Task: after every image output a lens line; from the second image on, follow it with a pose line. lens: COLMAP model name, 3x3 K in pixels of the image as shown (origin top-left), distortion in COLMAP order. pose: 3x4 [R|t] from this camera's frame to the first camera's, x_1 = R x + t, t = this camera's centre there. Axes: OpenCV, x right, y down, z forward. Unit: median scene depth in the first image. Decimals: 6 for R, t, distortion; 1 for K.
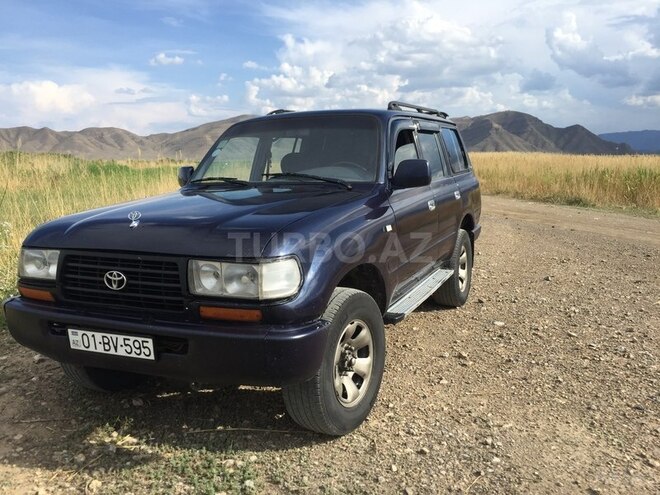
lens RADIAL K [[559.4, 0, 330.0], [0, 559.4, 247.5], [0, 0, 1]] dist [-0.000755, -0.000681]
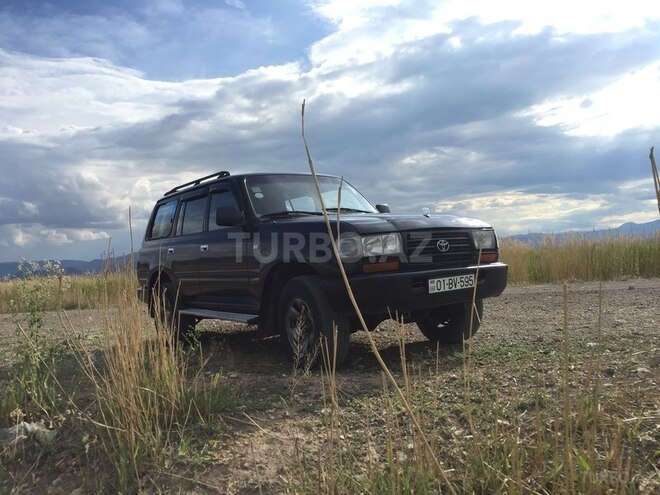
lens RADIAL K [[559.4, 0, 330.0], [0, 559.4, 247.5], [0, 0, 1]] dist [-0.000755, -0.000681]
pose [[0.506116, -0.006542, 0.862441, -1.976682], [0.182981, 0.978021, -0.099962, 0.167877], [-0.842831, 0.208403, 0.496189, 0.471799]]
